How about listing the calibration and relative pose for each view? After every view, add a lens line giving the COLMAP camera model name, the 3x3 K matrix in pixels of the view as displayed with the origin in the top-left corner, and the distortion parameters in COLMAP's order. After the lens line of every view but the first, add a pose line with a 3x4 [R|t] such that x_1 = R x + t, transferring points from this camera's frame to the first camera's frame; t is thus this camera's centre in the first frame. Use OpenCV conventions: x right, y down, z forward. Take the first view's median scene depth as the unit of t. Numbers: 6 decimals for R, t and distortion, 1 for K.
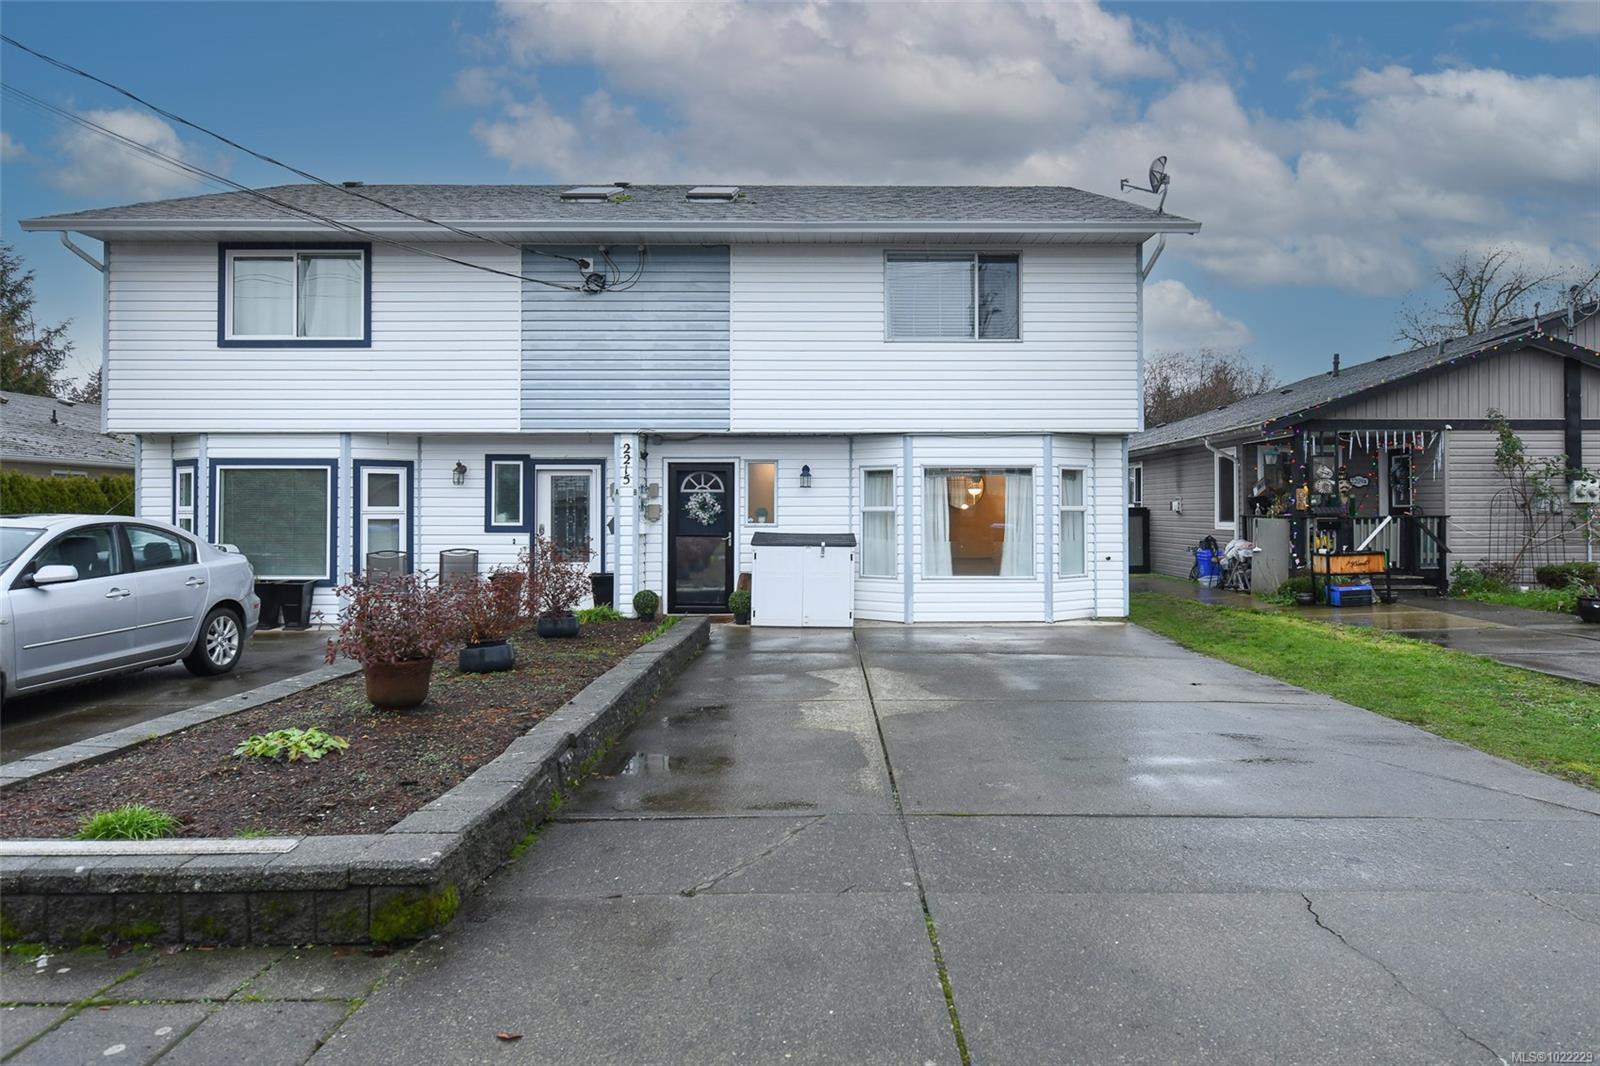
lens RADIAL K [[933.3, 0, 820.7], [0, 933.3, 507.2], [0, 0, 1]] dist [-0.004732, -0.000658]
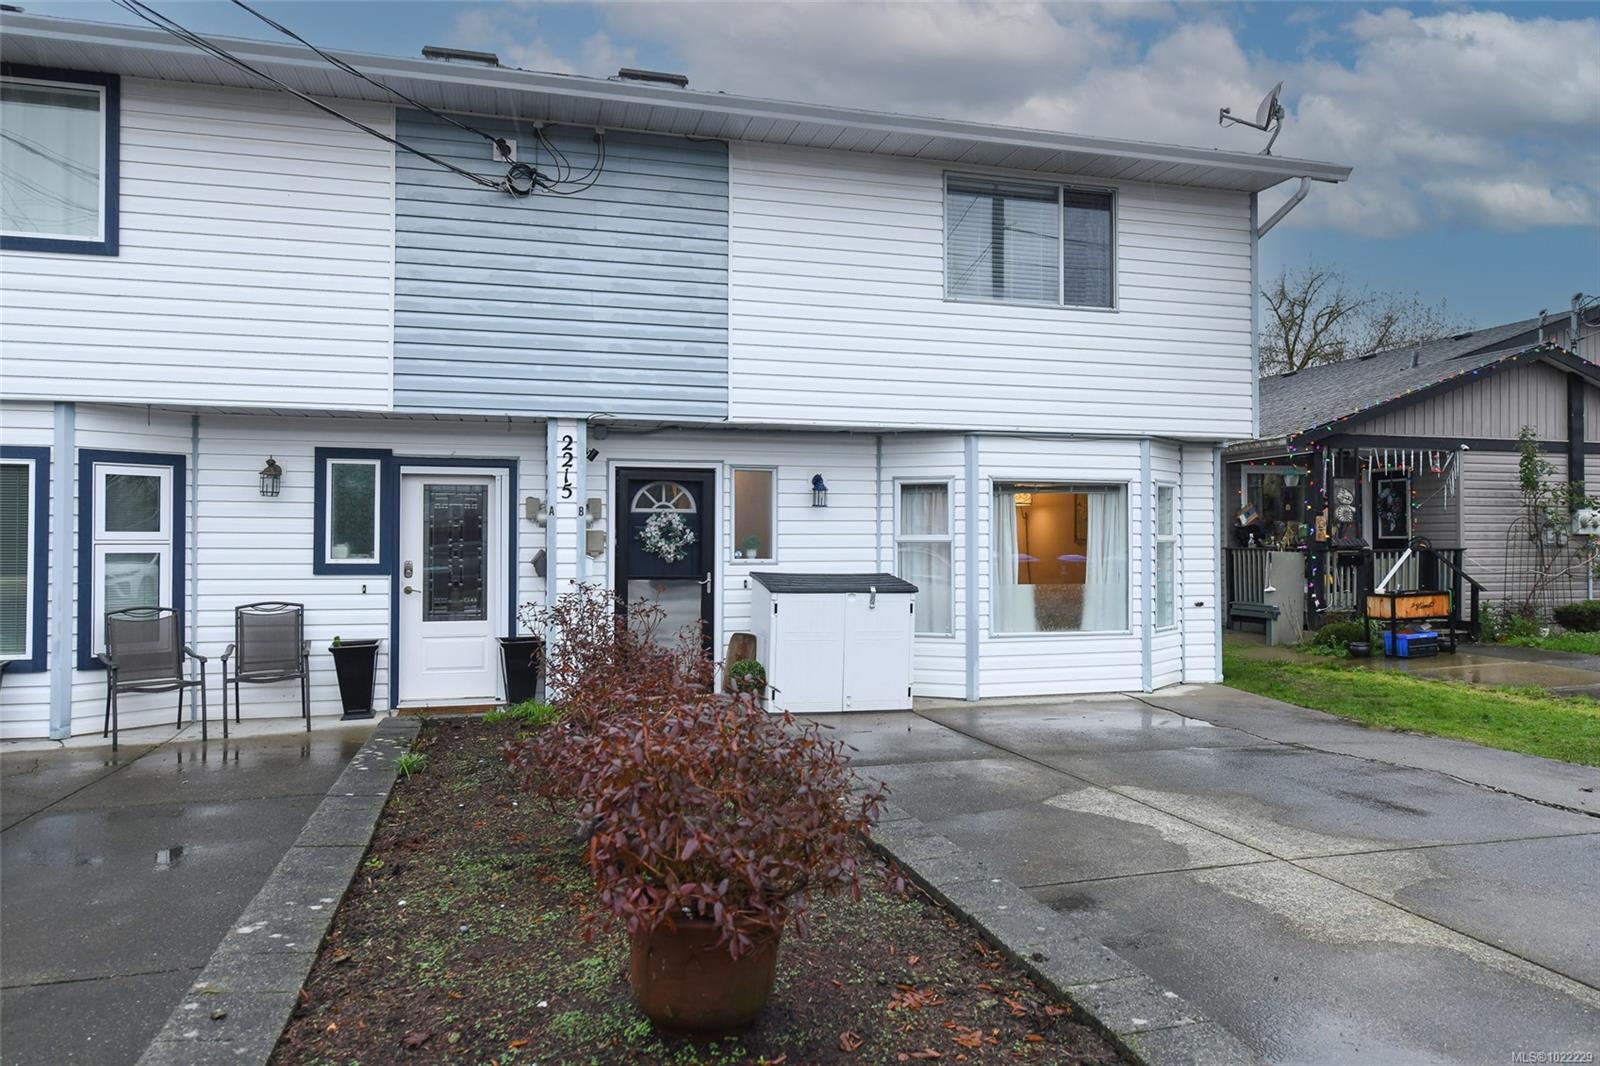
lens RADIAL K [[1072.8, 0, 800.0], [0, 1072.8, 533.0], [0, 0, 1]] dist [-0.000729, -0.001909]
pose [[0.965738, 0.004275, 0.259485, -0.238116], [-0.002907, 0.999980, -0.005654, 0.002668], [-0.259504, 0.004706, 0.965731, 0.240972]]
